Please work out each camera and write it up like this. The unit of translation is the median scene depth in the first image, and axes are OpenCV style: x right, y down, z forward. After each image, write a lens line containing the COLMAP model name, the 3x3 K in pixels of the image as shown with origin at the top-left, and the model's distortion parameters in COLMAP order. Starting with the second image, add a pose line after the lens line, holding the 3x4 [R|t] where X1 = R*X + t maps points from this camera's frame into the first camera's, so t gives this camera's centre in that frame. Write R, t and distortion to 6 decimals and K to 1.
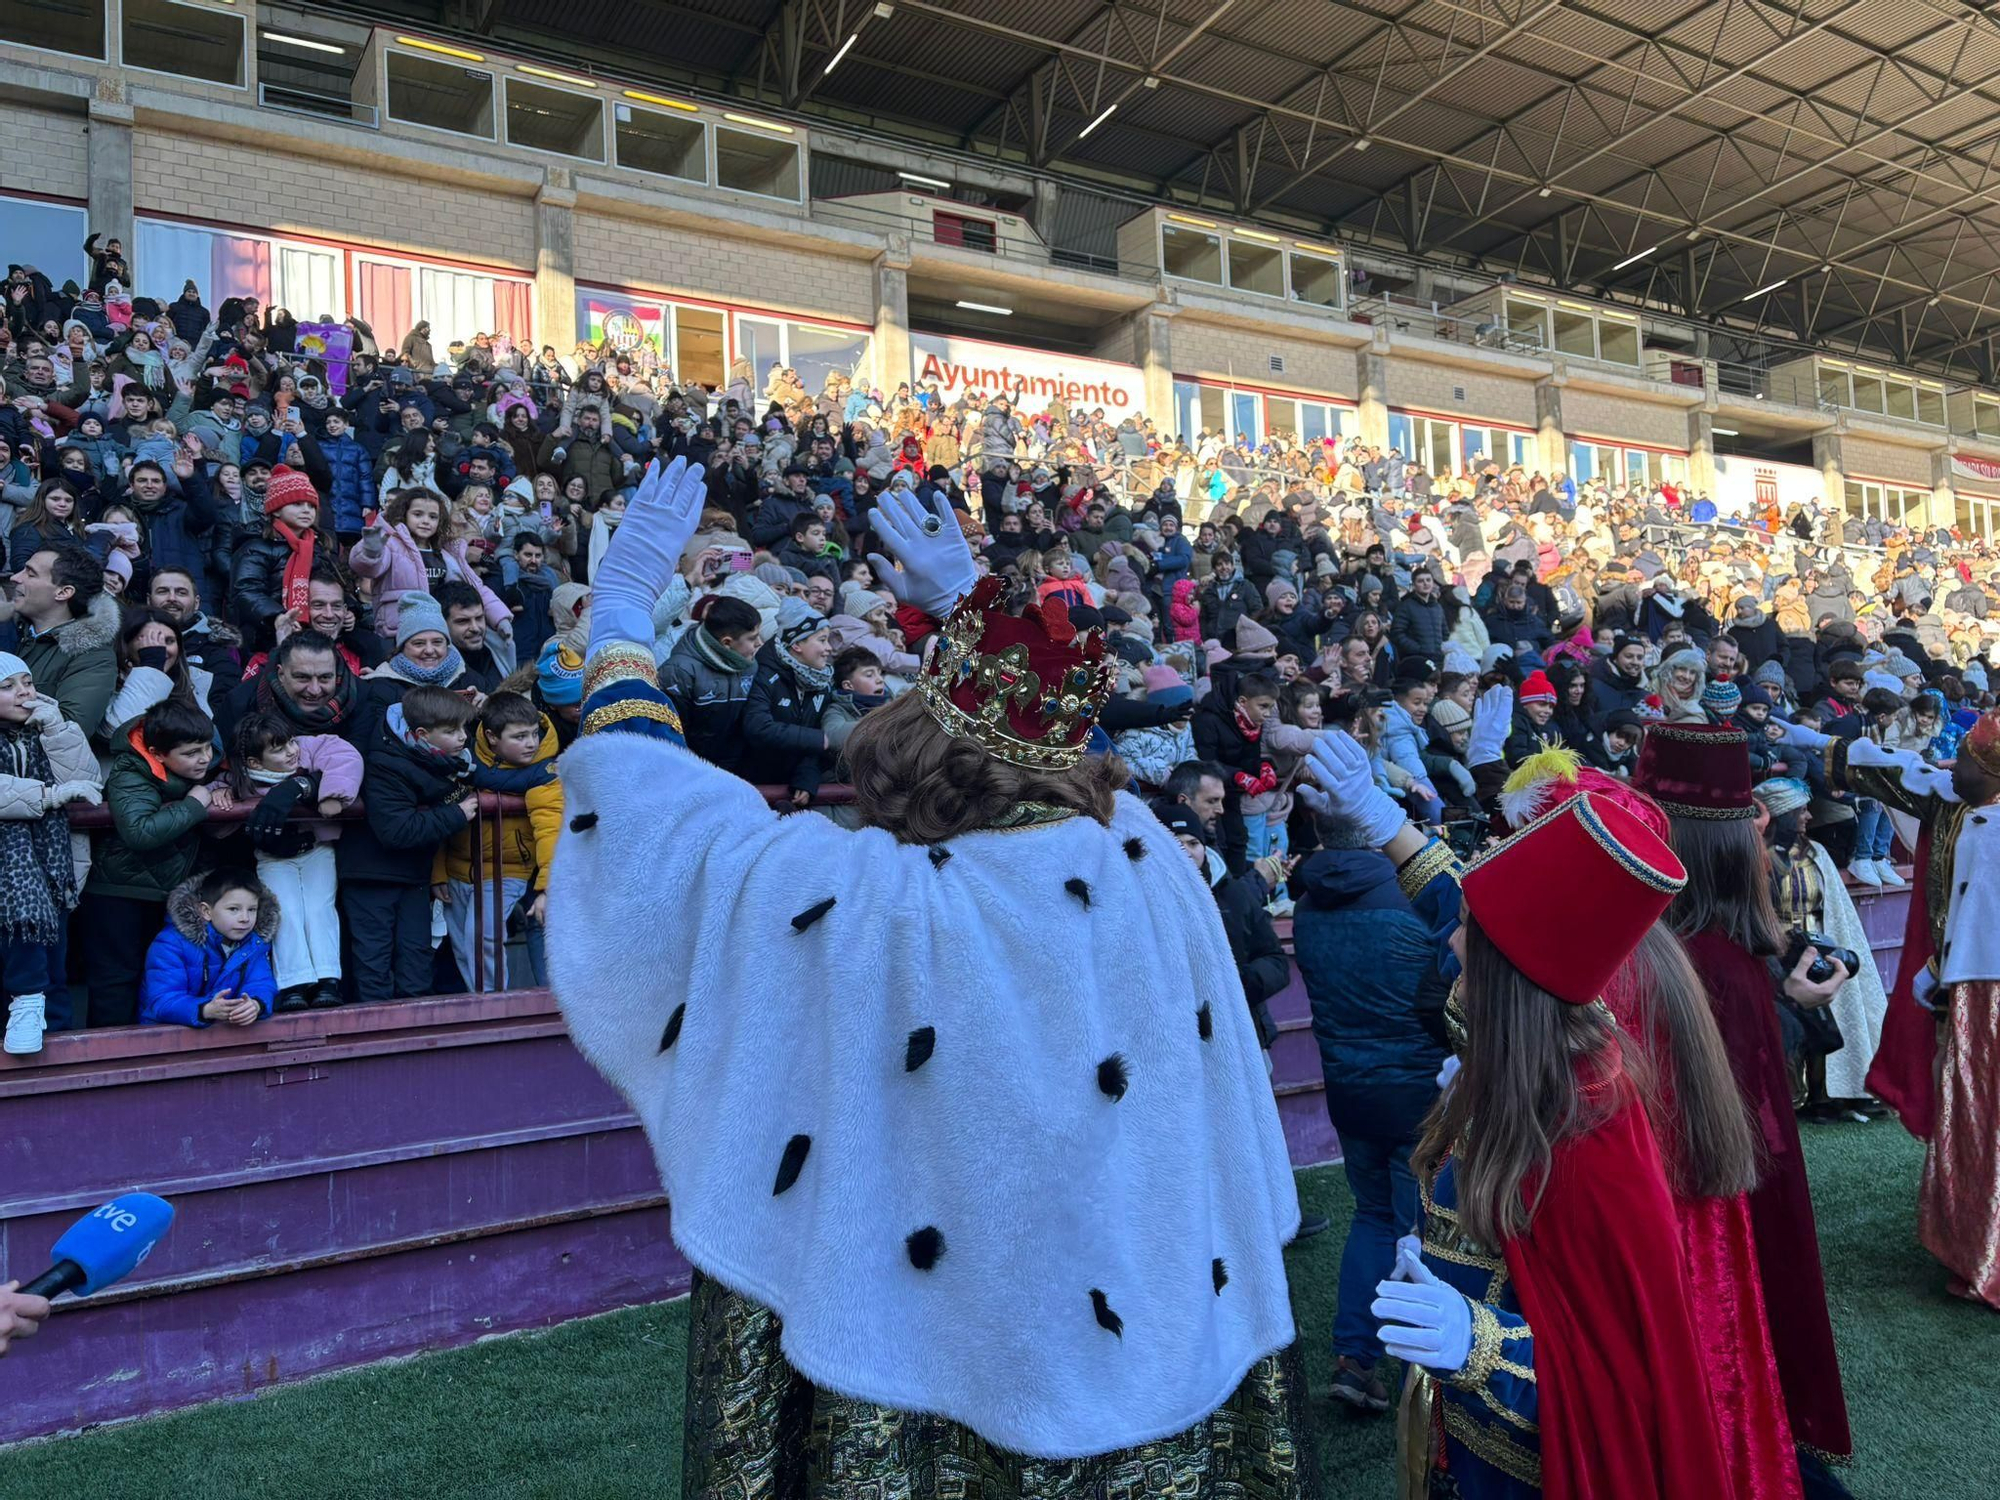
lens RADIAL K [[1509.1, 0, 982.1], [0, 1509.1, 731.2], [0, 0, 1]] dist [0.057673, -0.054273]
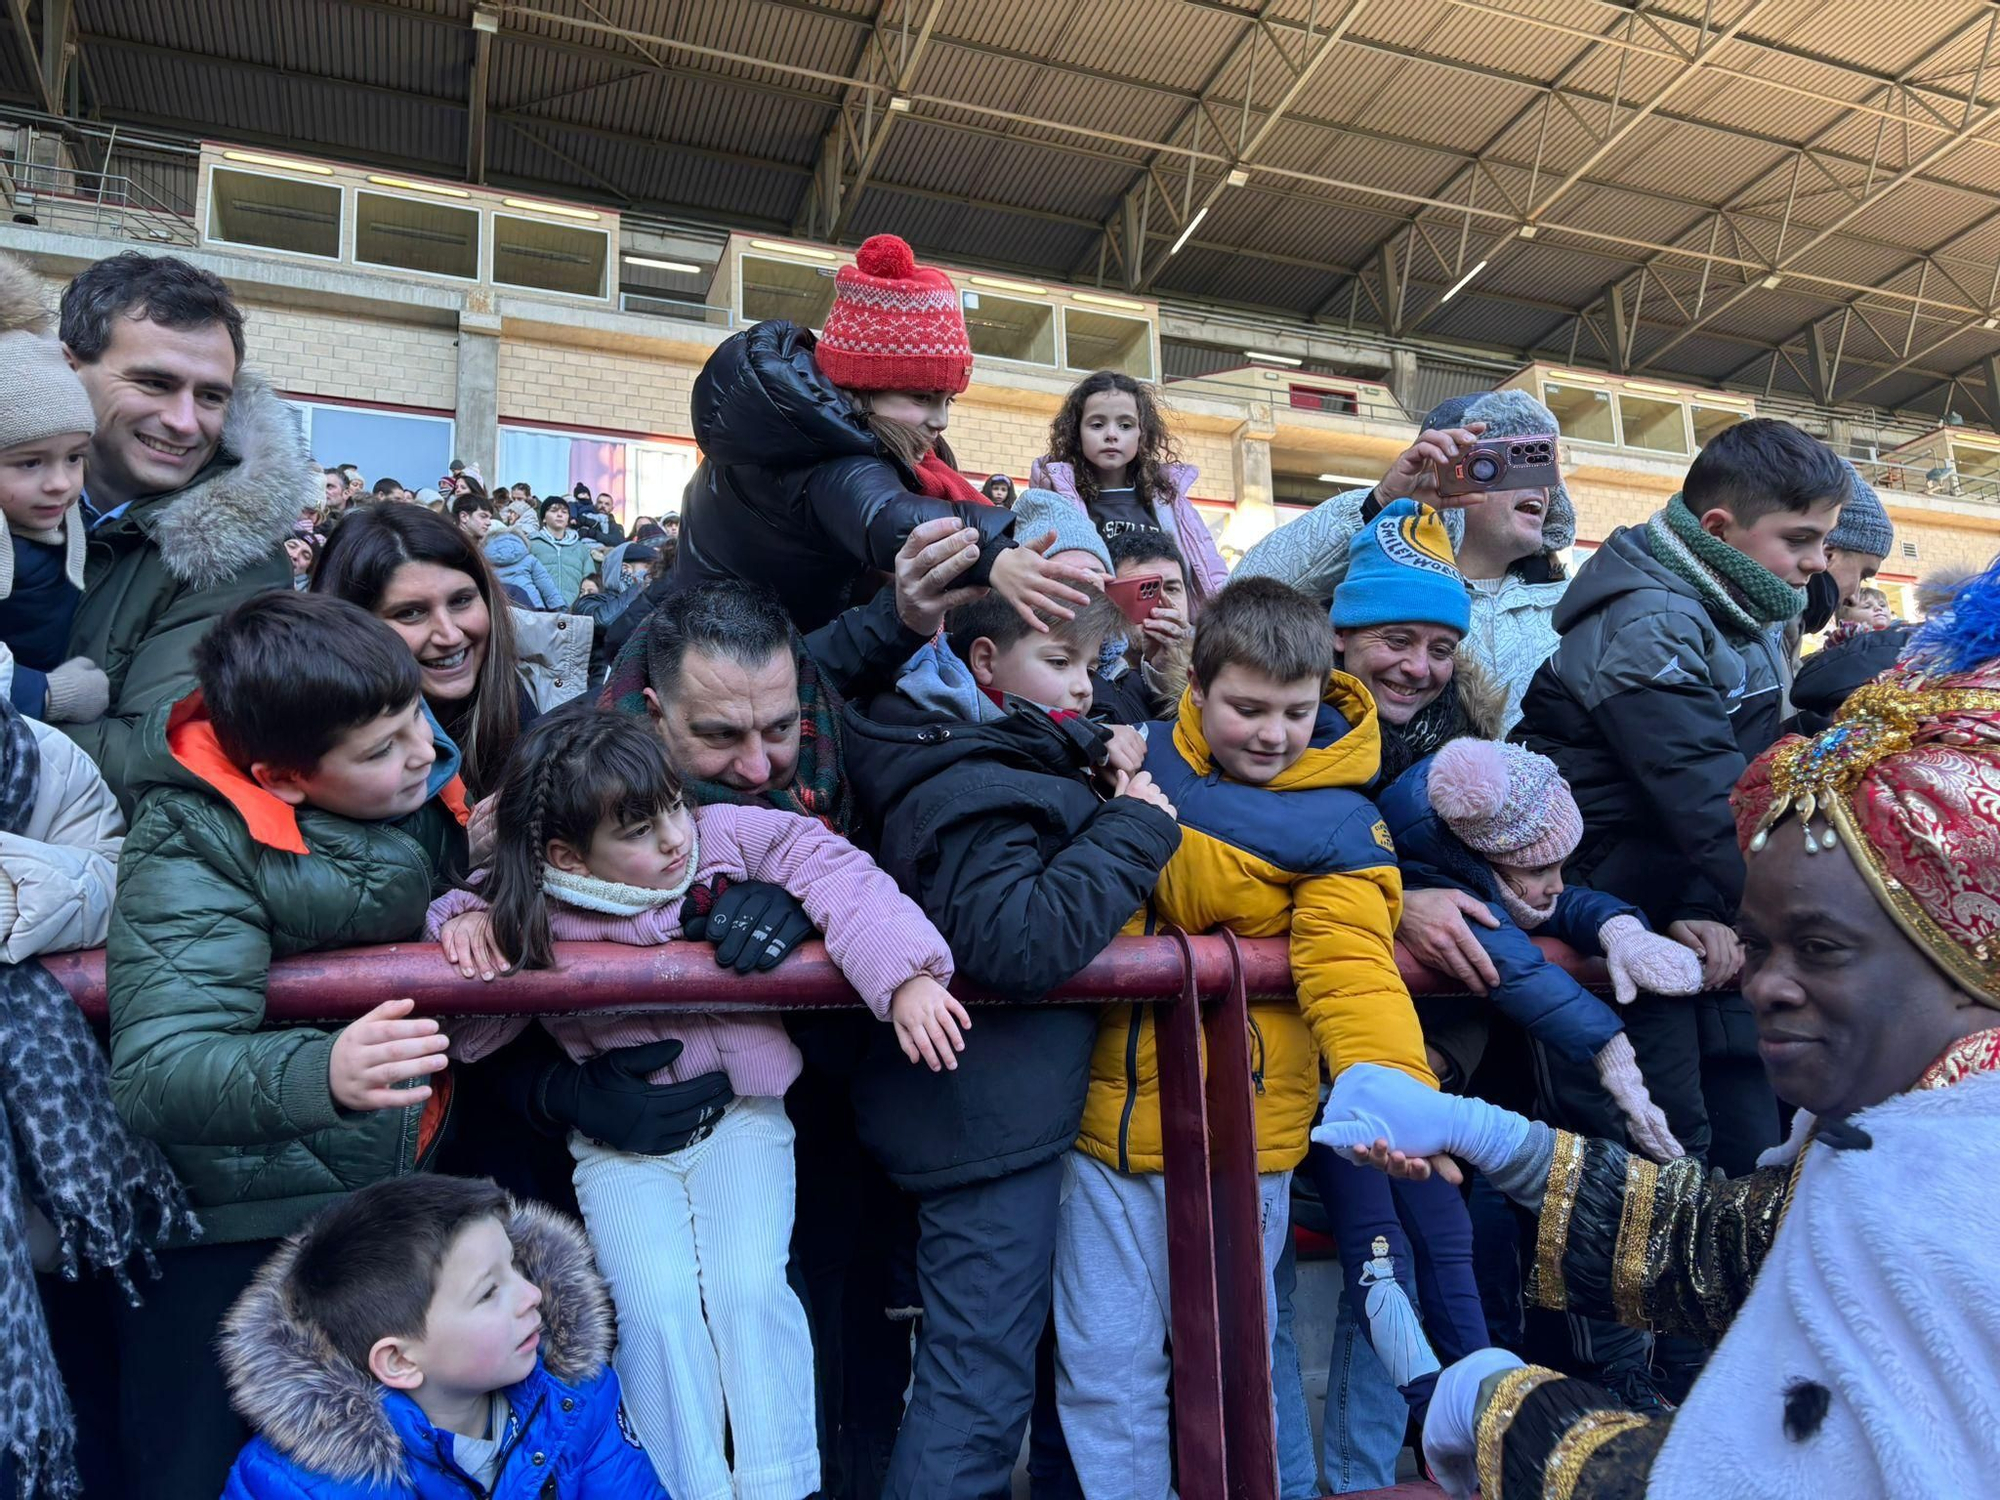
lens RADIAL K [[1494.8, 0, 1000.0], [0, 1494.8, 750.0], [0, 0, 1]] dist [0.071702, -0.067575]
pose [[0.982846, -0.031809, -0.181663, -0.047948], [0.006651, 0.990487, -0.137447, 0.005692], [0.184307, 0.133881, 0.973708, 0.102479]]
